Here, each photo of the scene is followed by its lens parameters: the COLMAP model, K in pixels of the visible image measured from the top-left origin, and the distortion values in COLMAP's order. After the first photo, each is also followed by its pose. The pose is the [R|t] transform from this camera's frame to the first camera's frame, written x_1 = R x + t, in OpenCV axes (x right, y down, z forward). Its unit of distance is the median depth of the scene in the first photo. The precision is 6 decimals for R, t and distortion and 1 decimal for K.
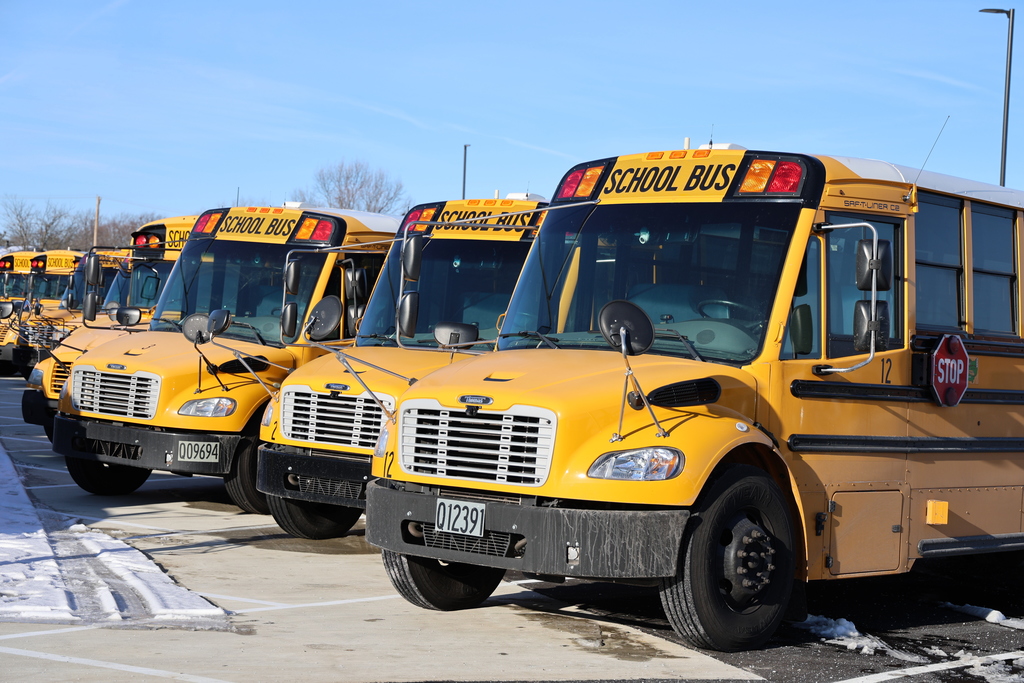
lens RADIAL K [[1796.5, 0, 512.0], [0, 1796.5, 341.5], [0, 0, 1]] dist [0.248070, 0.232292]
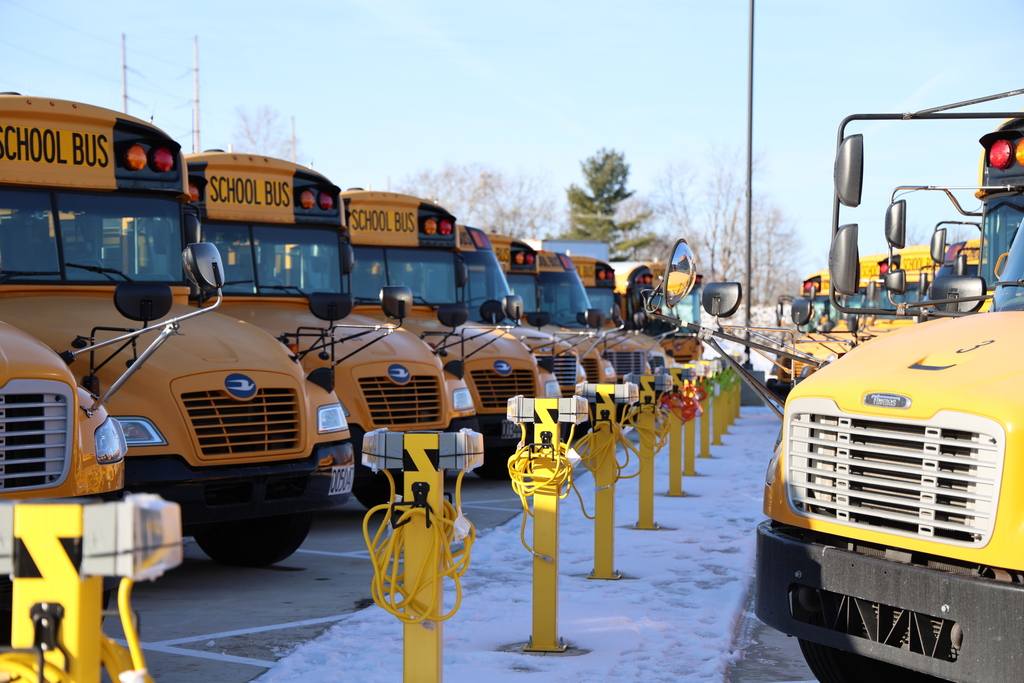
lens RADIAL K [[2133.0, 0, 512.0], [0, 2133.0, 341.5], [0, 0, 1]] dist [0.326350, 0.384671]
pose [[0.899035, -0.033142, -0.436620, -0.093578], [0.022565, 0.999313, -0.029390, 0.013029], [0.437294, 0.016571, 0.899166, 0.570173]]
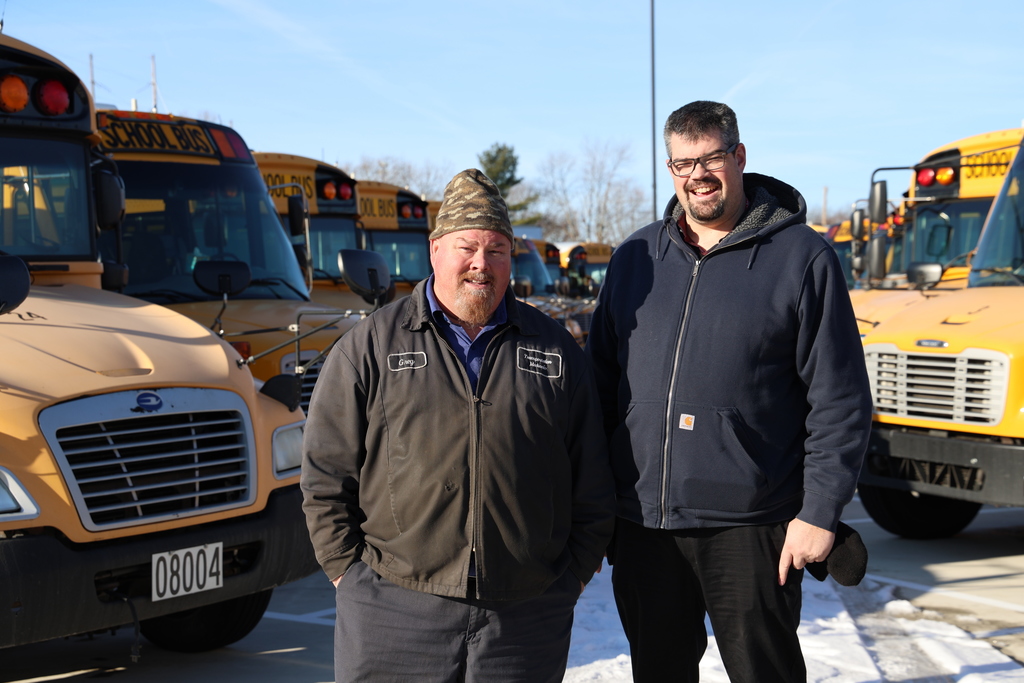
lens RADIAL K [[1796.5, 0, 512.0], [0, 1796.5, 341.5], [0, 0, 1]] dist [0.248070, 0.232292]
pose [[0.921399, -0.049178, -0.385495, -0.107099], [0.050730, 0.998693, -0.006150, 0.009632], [0.385294, -0.013889, 0.922690, 0.355877]]
